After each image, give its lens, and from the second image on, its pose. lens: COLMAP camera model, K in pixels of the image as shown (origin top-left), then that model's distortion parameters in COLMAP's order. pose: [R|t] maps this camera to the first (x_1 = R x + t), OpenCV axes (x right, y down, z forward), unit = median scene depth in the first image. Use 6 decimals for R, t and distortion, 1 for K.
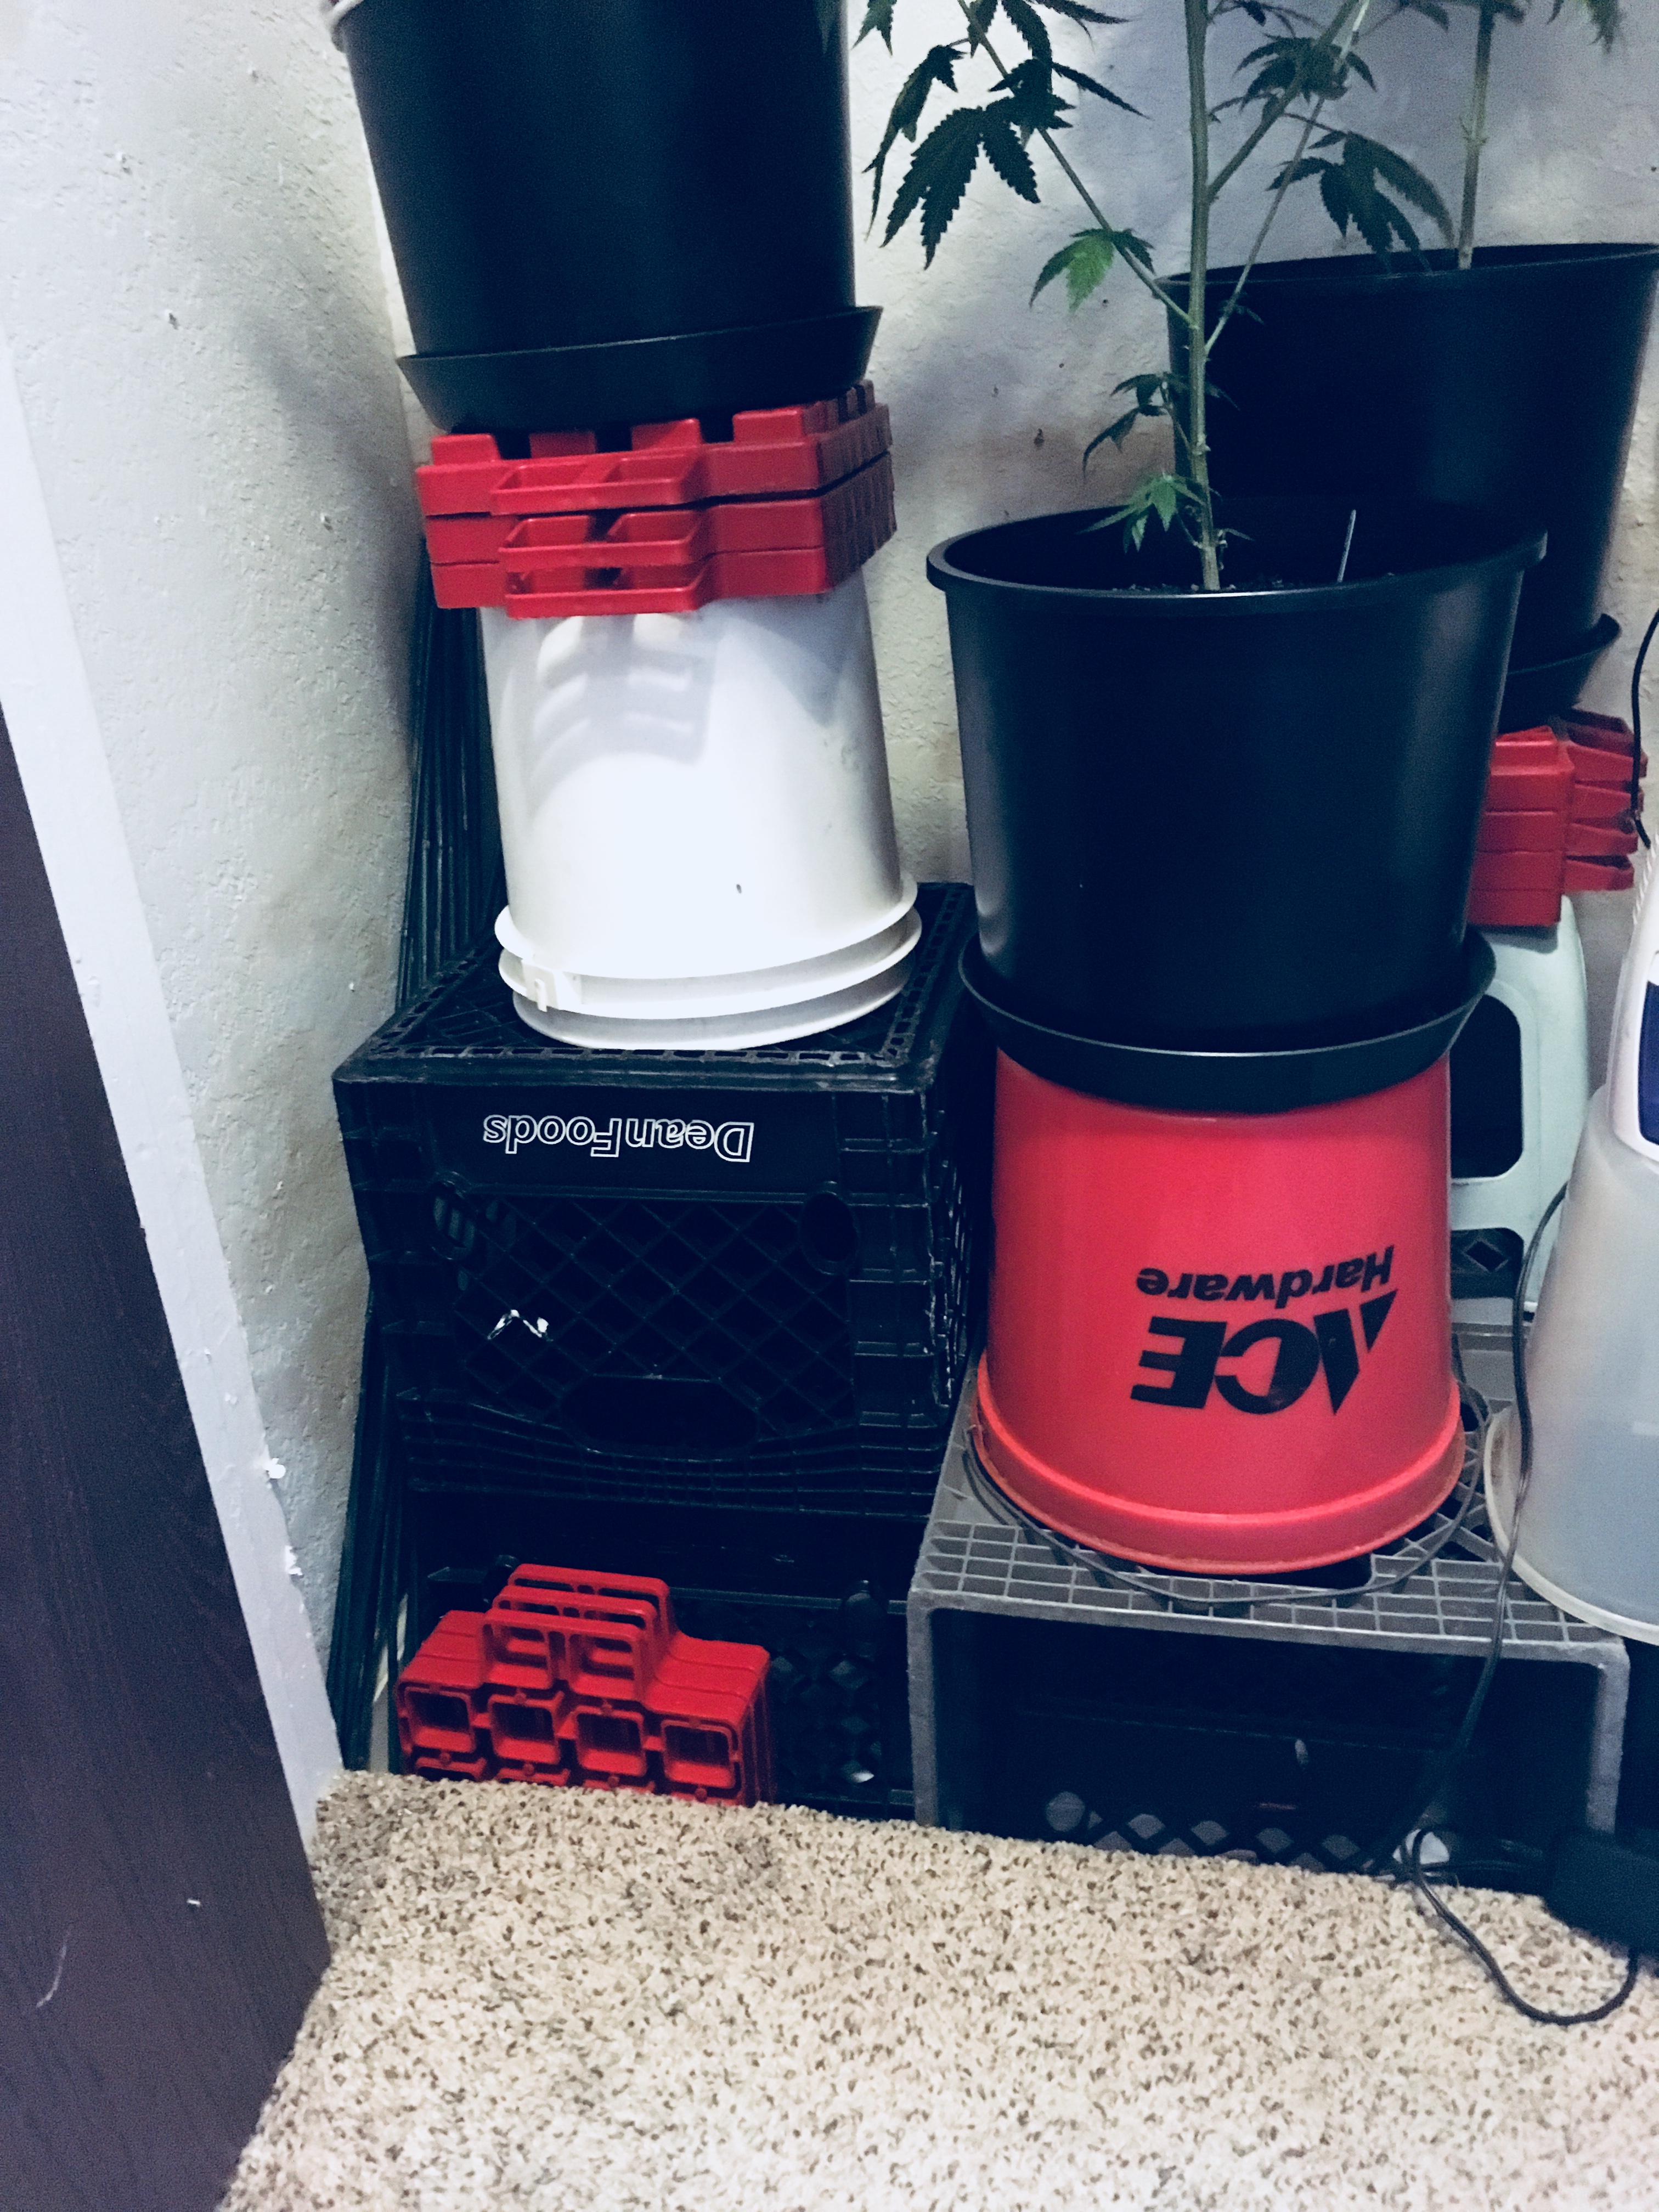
lens RADIAL K [[1896.8, 0, 827.9], [0, 1896.8, 1116.9], [0, 0, 1]] dist [0.080756, -0.125129]
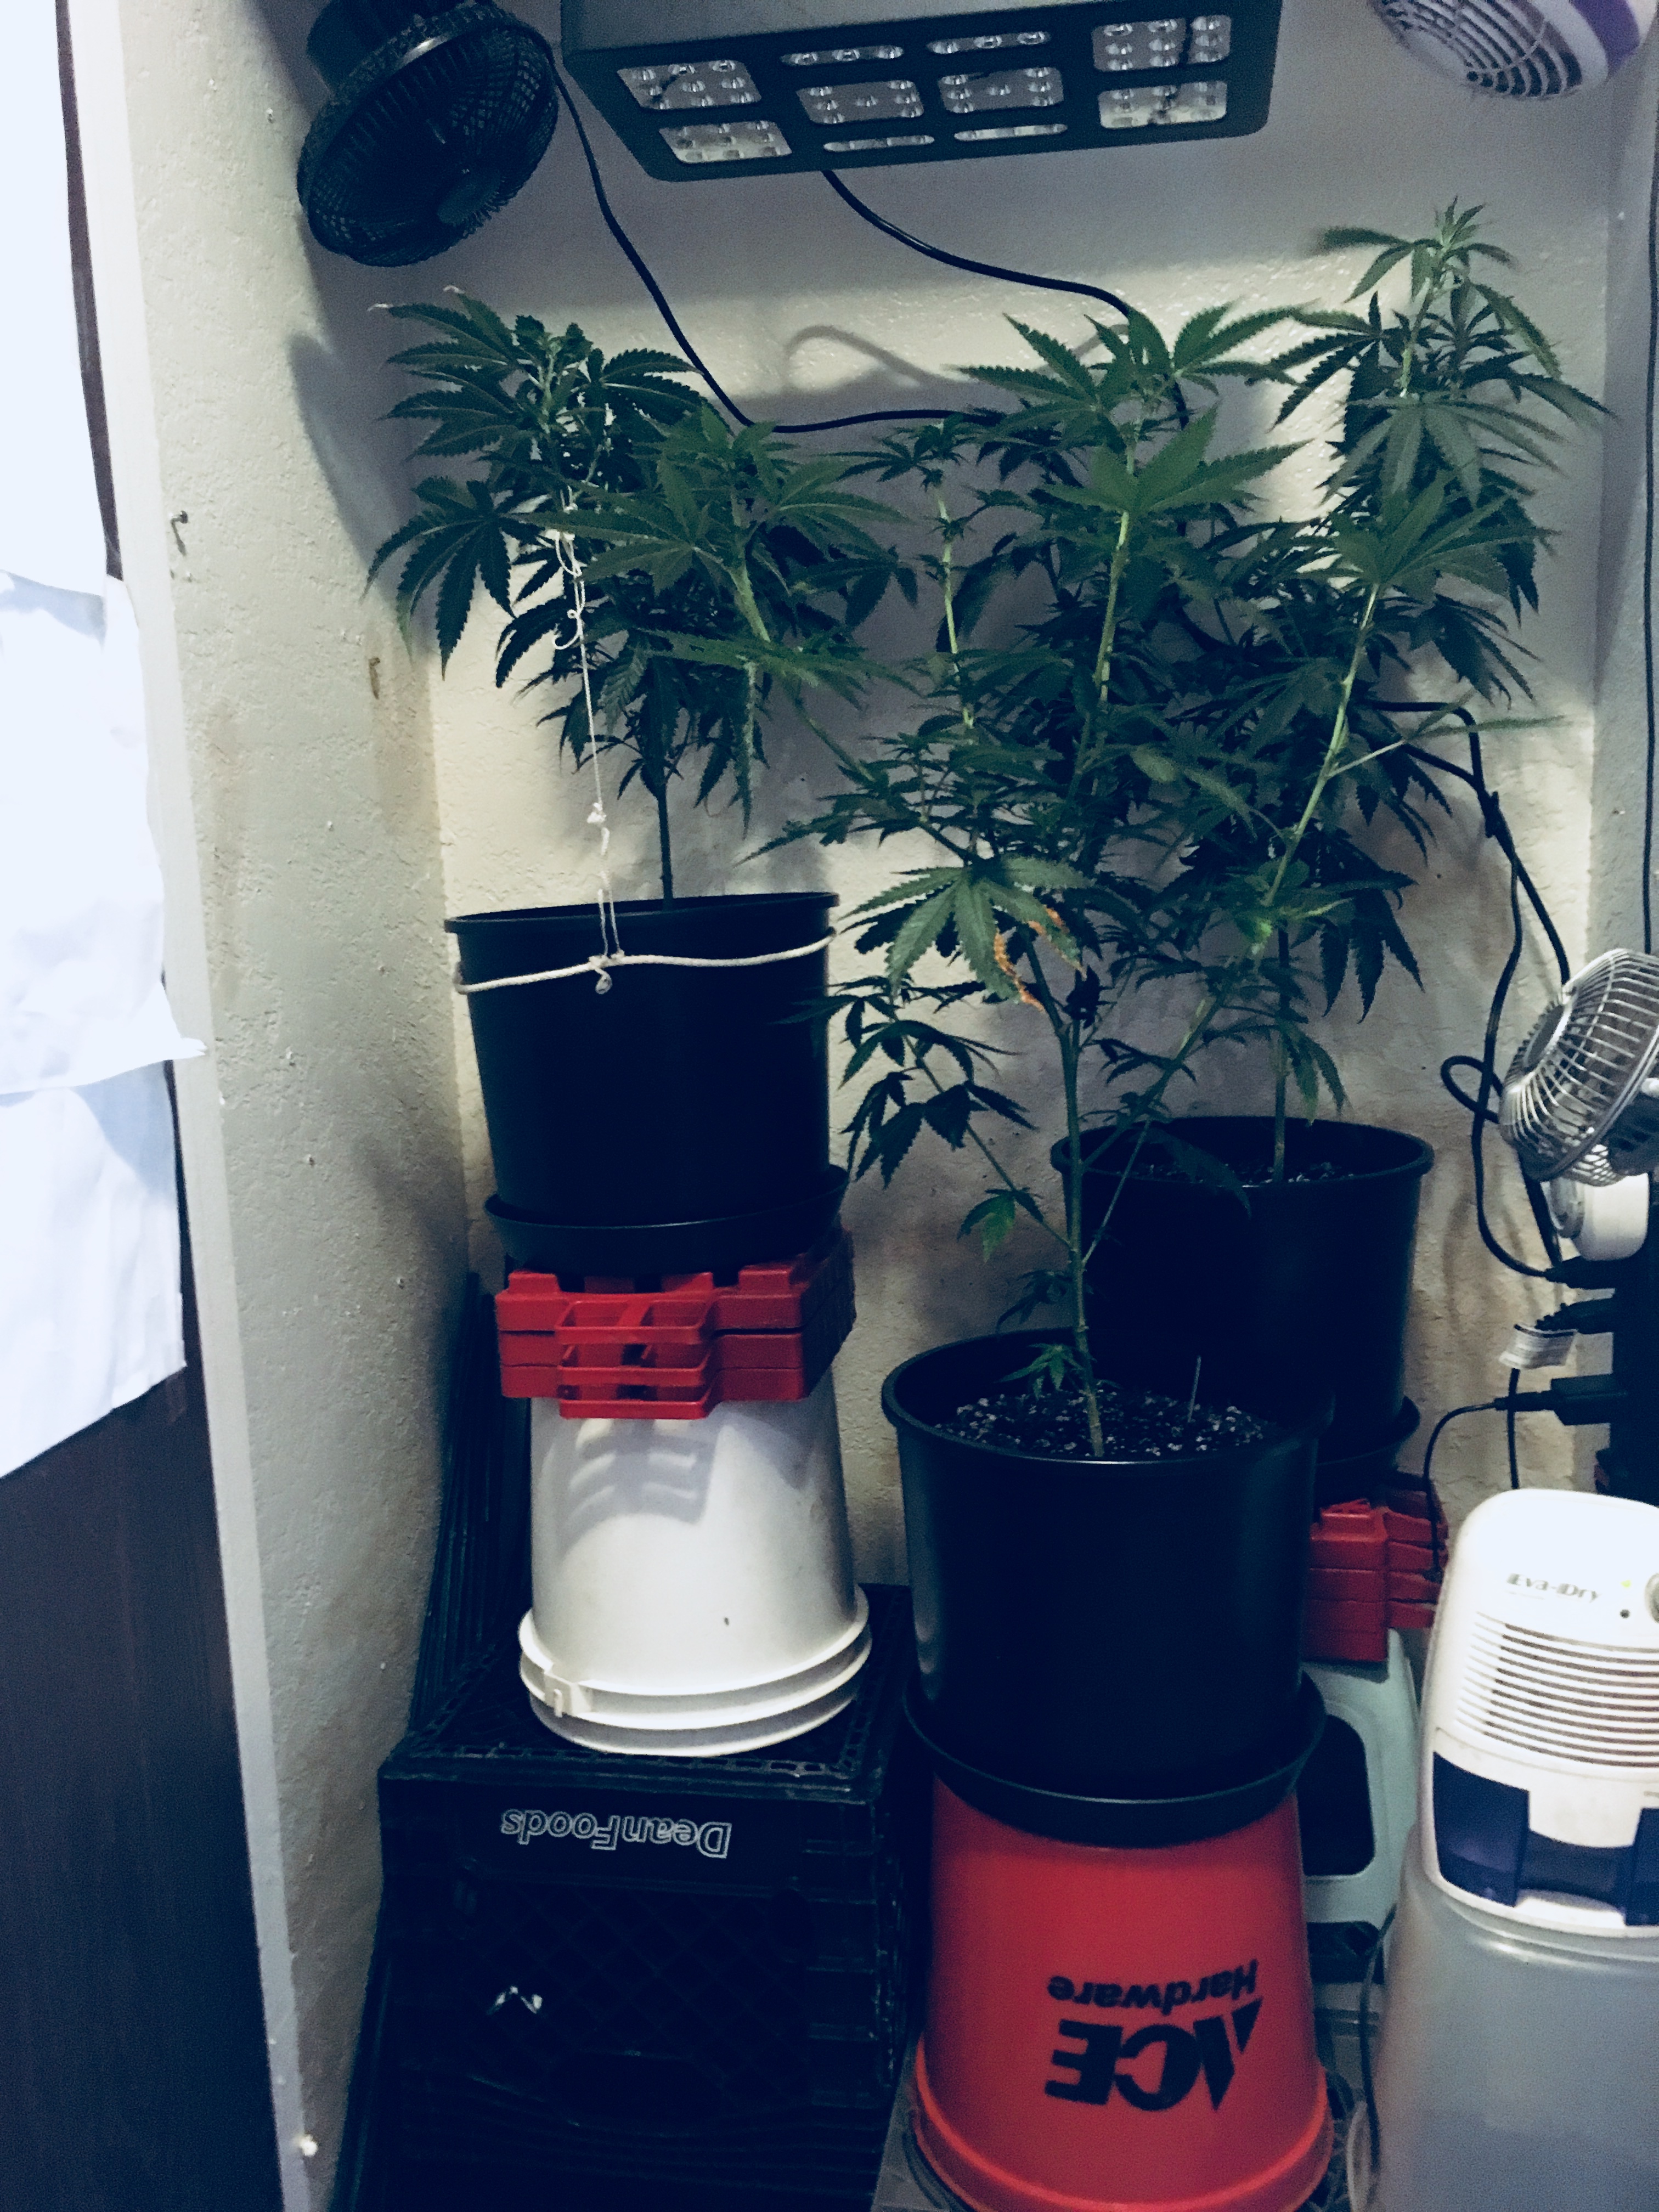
lens RADIAL K [[1895.7, 0, 823.1], [0, 1895.7, 1108.1], [0, 0, 1]] dist [0.076275, -0.094636]
pose [[0.999235, 0.028977, 0.026254, -0.026288], [-0.020676, 0.961443, -0.274227, -0.103254], [-0.033188, 0.273475, 0.961306, -0.292186]]
